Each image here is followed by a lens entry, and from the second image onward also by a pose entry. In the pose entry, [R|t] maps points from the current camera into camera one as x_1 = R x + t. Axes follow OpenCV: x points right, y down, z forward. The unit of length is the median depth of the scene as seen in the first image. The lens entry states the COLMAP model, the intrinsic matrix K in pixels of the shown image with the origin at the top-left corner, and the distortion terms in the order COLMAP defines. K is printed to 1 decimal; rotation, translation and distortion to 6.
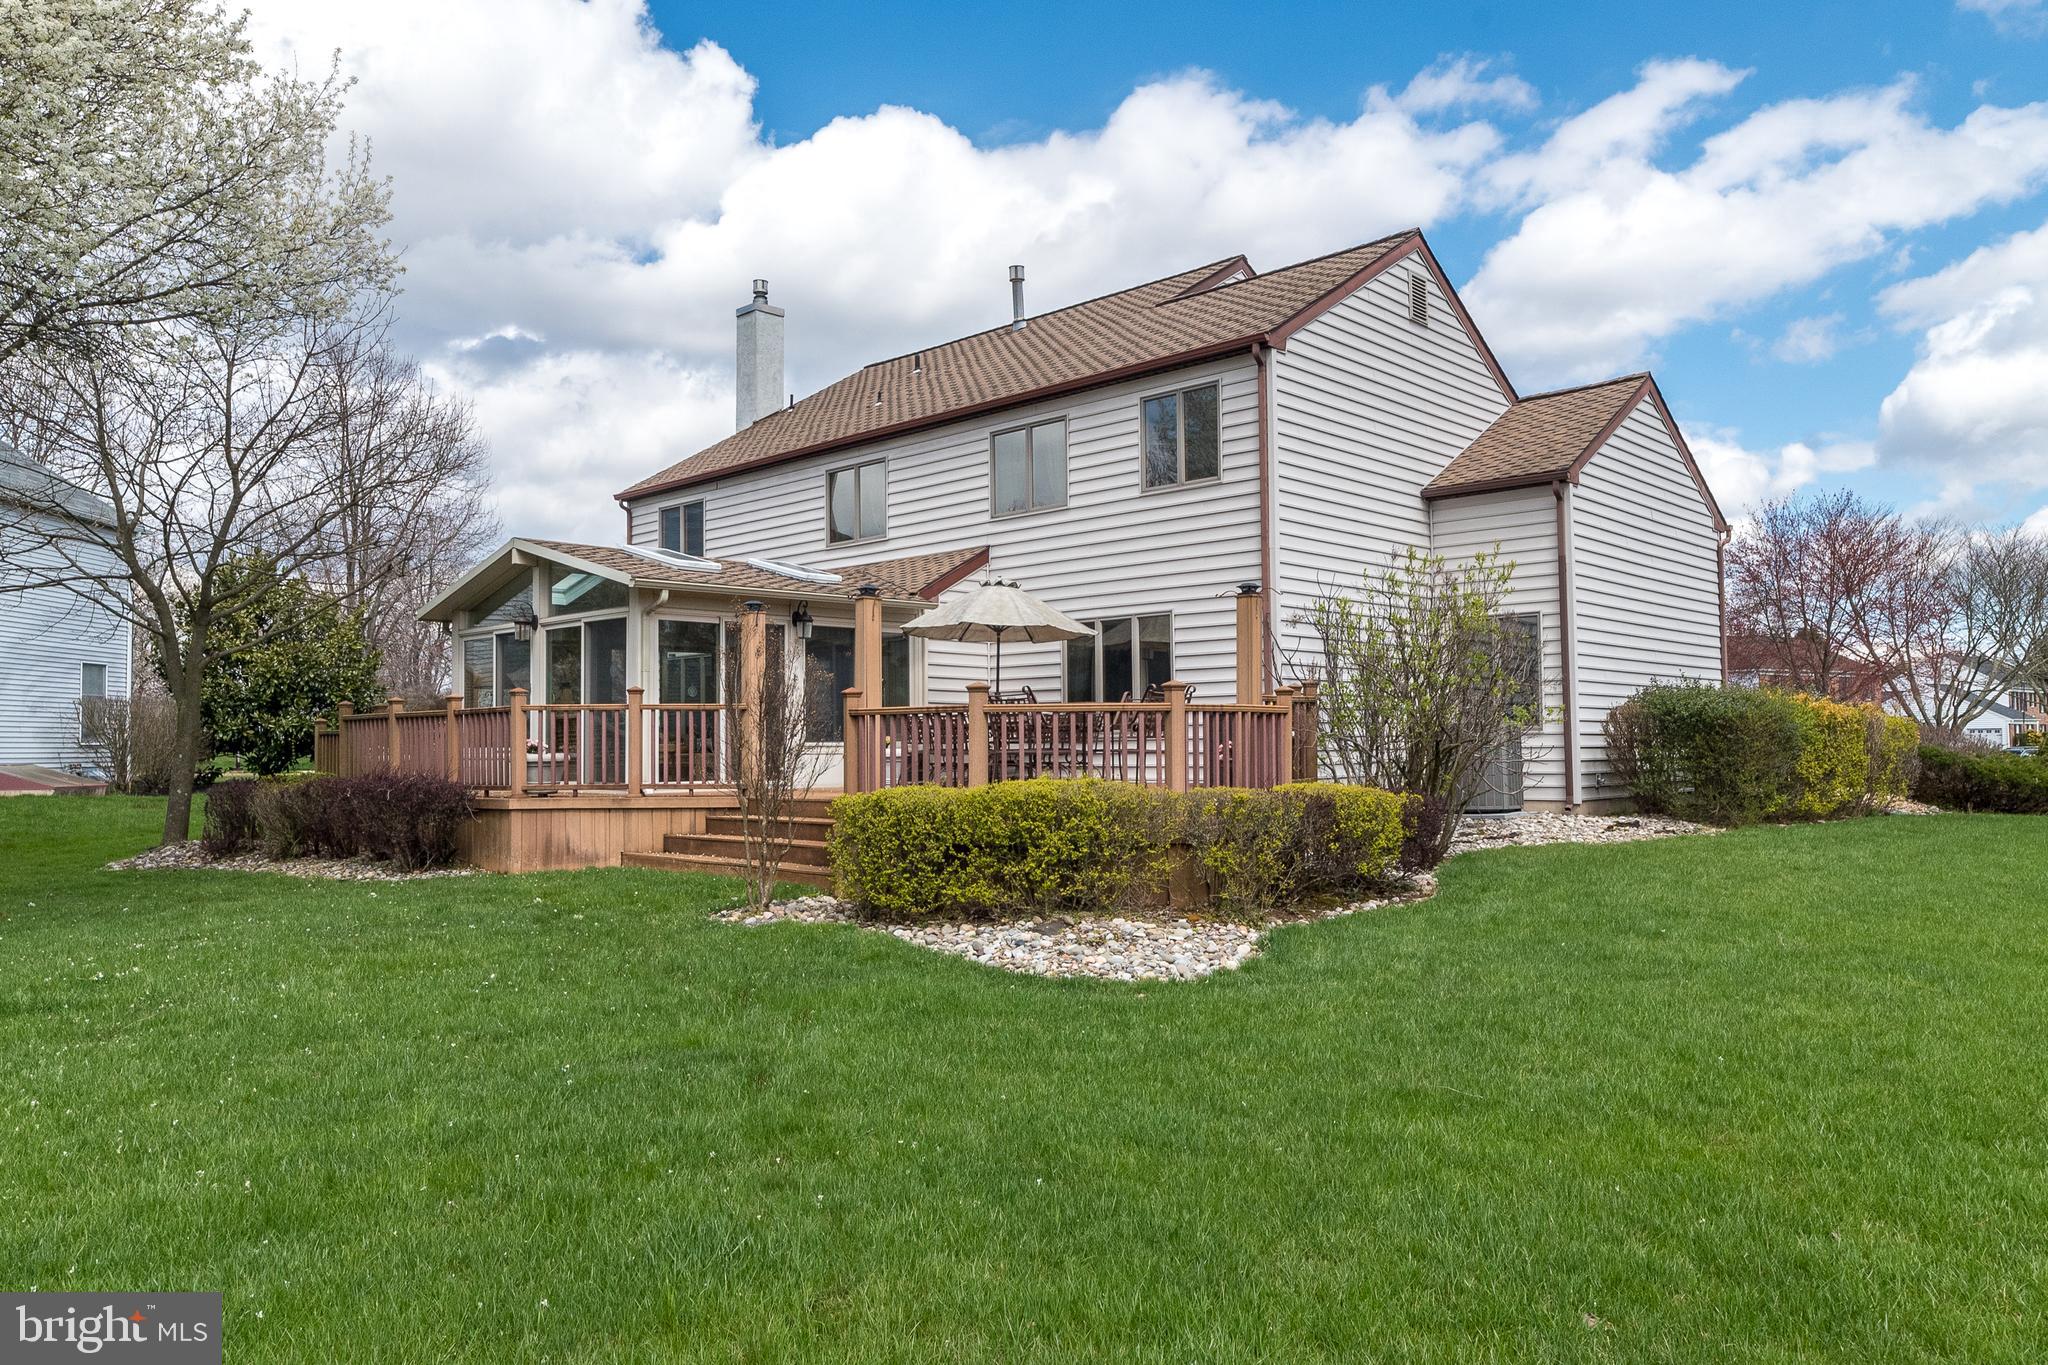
lens RADIAL K [[1420.8, 0, 1024.0], [0, 1420.8, 682.5], [0, 0, 1]] dist [-0.004734, -0.001358]
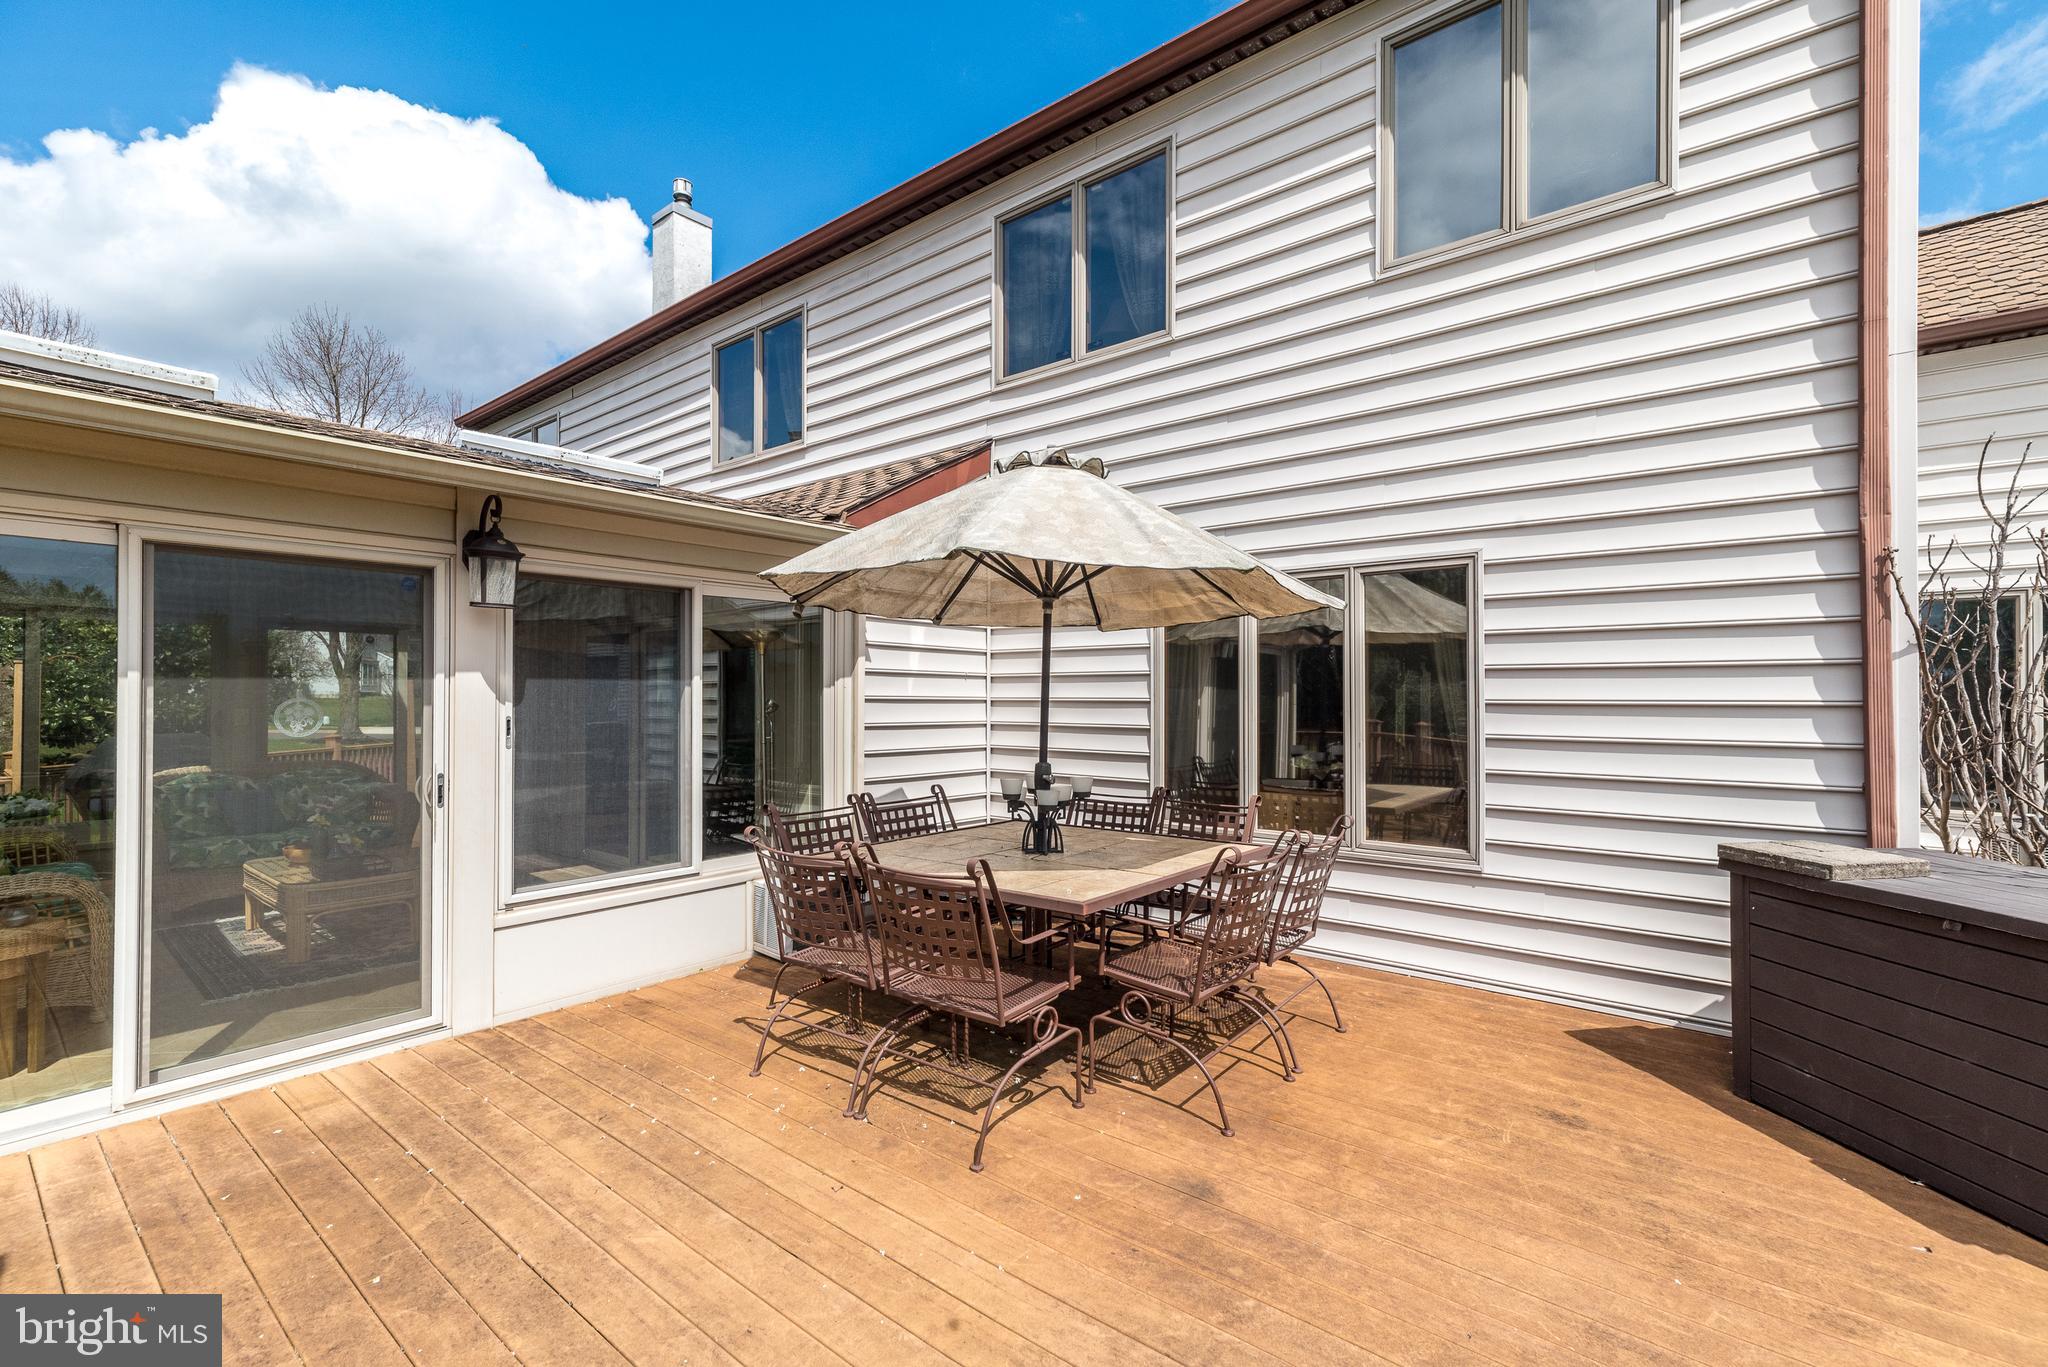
lens RADIAL K [[899.0, 0, 1025.6], [0, 899.0, 683.5], [0, 0, 1]] dist [0.014122, 0.001200]
pose [[0.996909, 0.013255, 0.077435, -0.040504], [-0.015753, 0.999372, 0.031742, -0.020763], [-0.076966, -0.032863, 0.996492, 0.756114]]
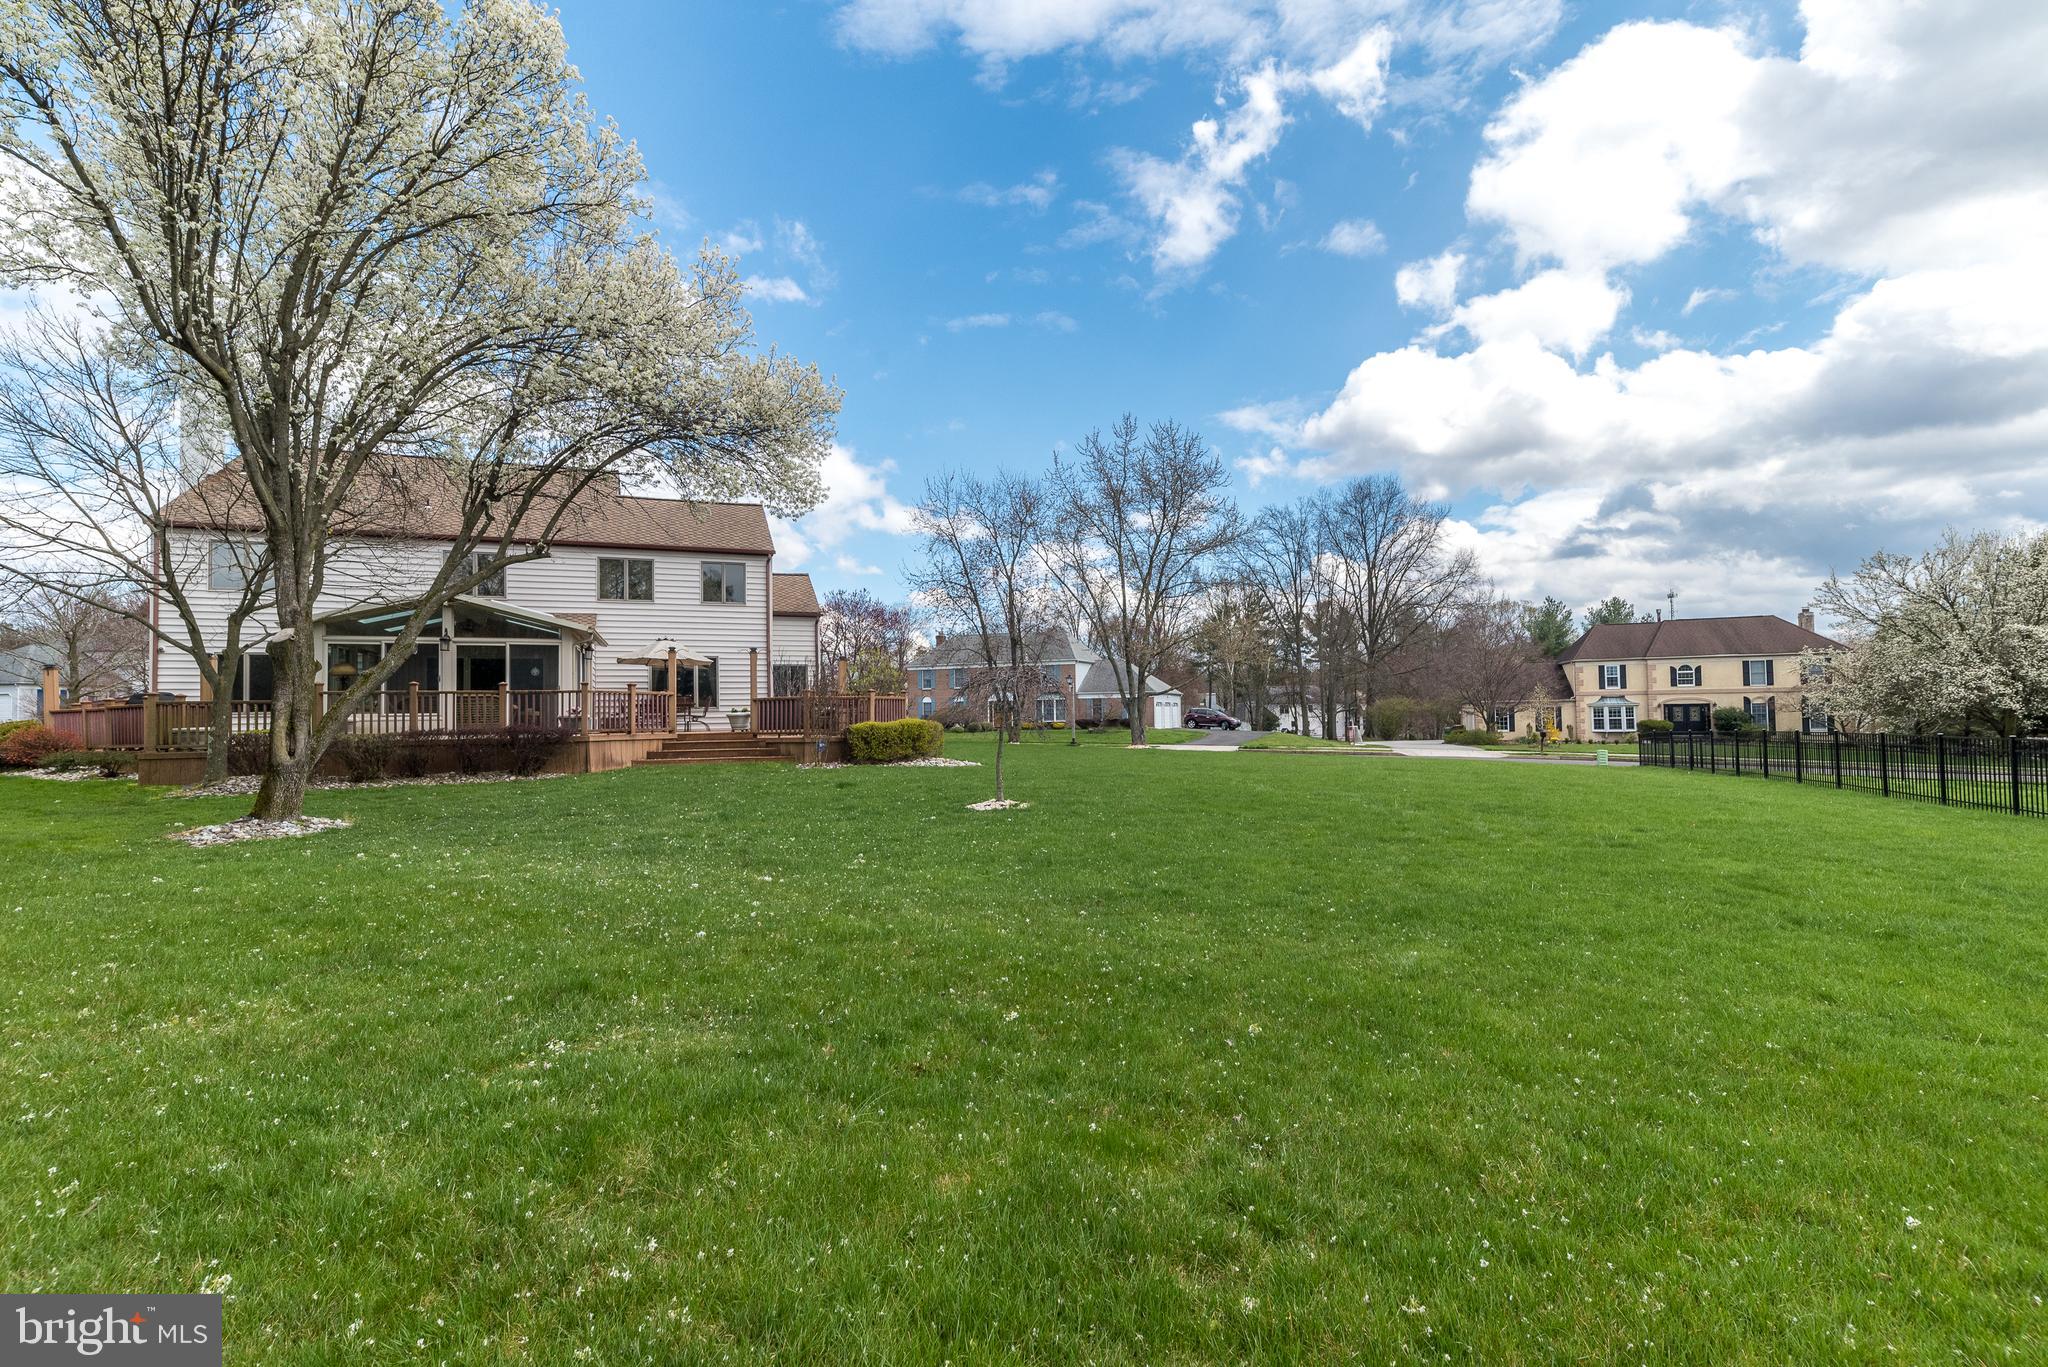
lens RADIAL K [[899.0, 0, 1025.6], [0, 899.0, 683.5], [0, 0, 1]] dist [0.014122, 0.001200]
pose [[0.439774, 0.038327, 0.897290, -0.998652], [-0.030388, 0.999152, -0.027785, 0.018952], [-0.897594, -0.015047, 0.440565, -0.103920]]
